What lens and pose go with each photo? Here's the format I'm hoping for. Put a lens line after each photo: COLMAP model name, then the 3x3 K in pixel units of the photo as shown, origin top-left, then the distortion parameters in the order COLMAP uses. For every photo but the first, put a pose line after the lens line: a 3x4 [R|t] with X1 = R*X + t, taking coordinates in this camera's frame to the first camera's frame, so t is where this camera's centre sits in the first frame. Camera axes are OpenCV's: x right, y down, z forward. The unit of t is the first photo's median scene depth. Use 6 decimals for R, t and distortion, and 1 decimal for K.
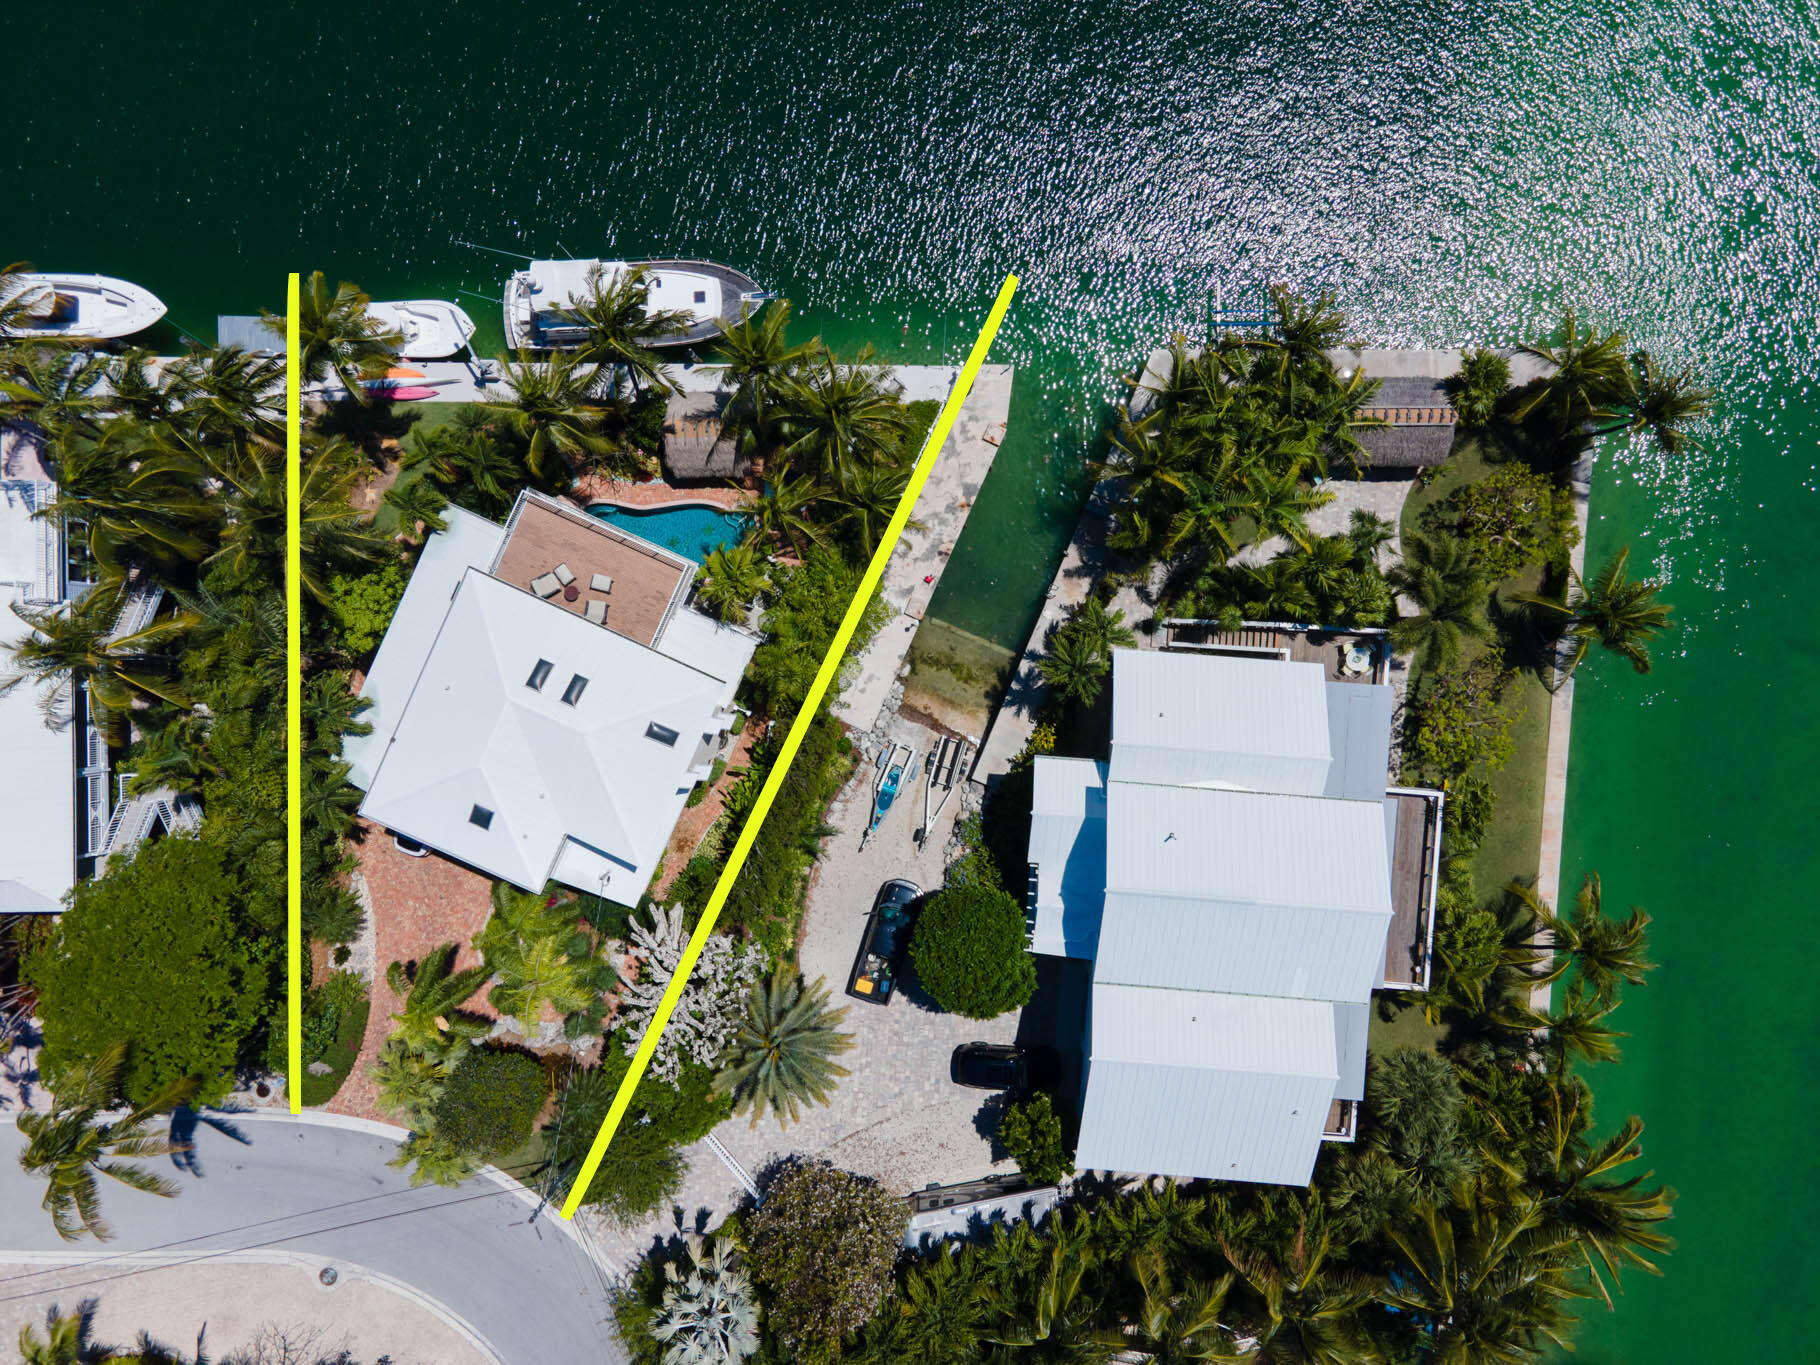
lens RADIAL K [[1252.2, 0, 910.0], [0, 1252.2, 682.5], [0, 0, 1]] dist [0.026442, 0.003597]
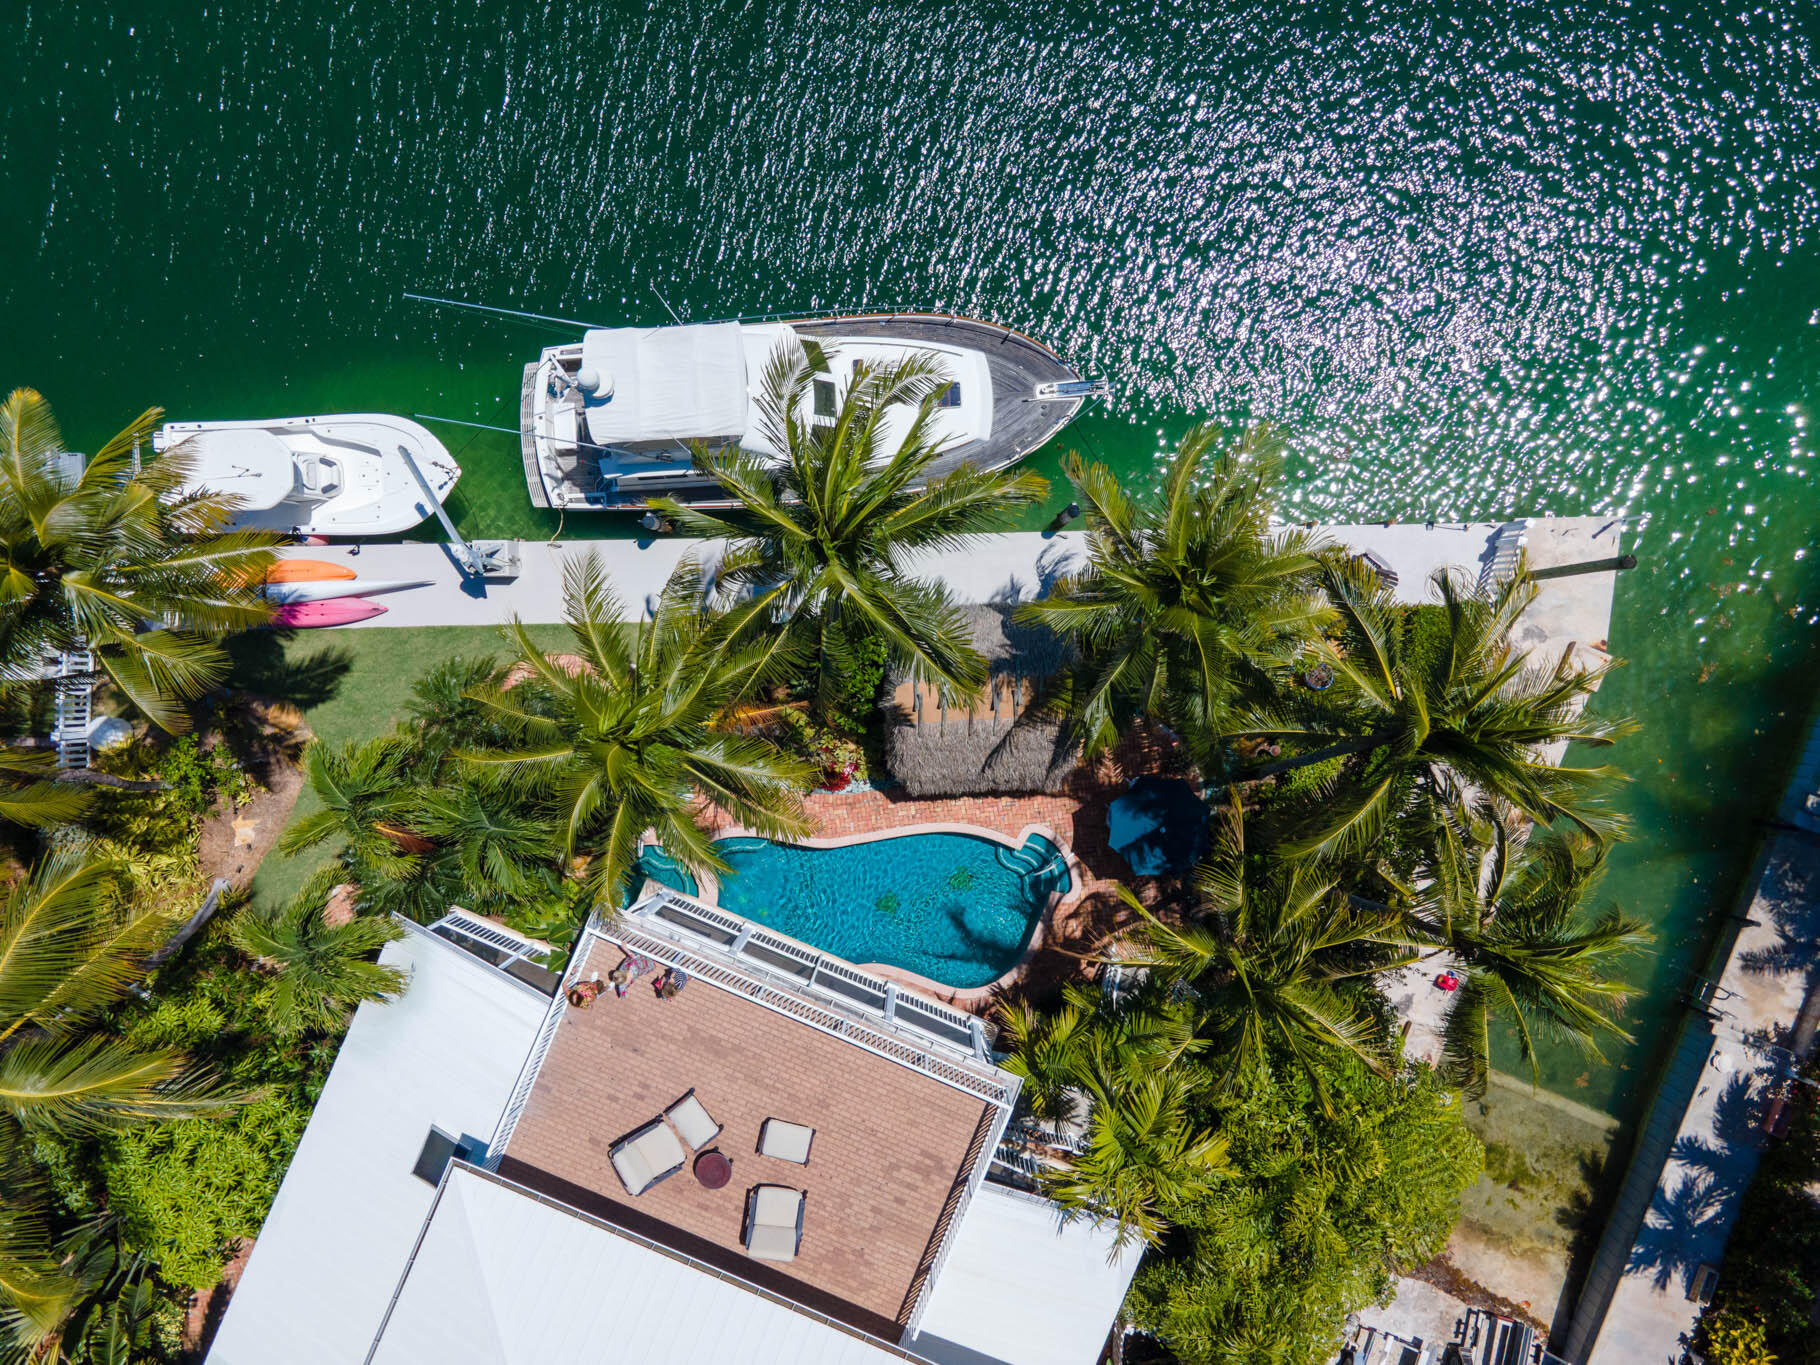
lens RADIAL K [[1291.0, 0, 910.0], [0, 1291.0, 682.5], [0, 0, 1]] dist [0.017053, 0.008297]
pose [[0.999641, -0.024400, -0.011029, -0.176020], [0.024277, 0.999643, -0.011182, -0.193691], [0.011298, 0.010910, 0.999877, 0.523492]]
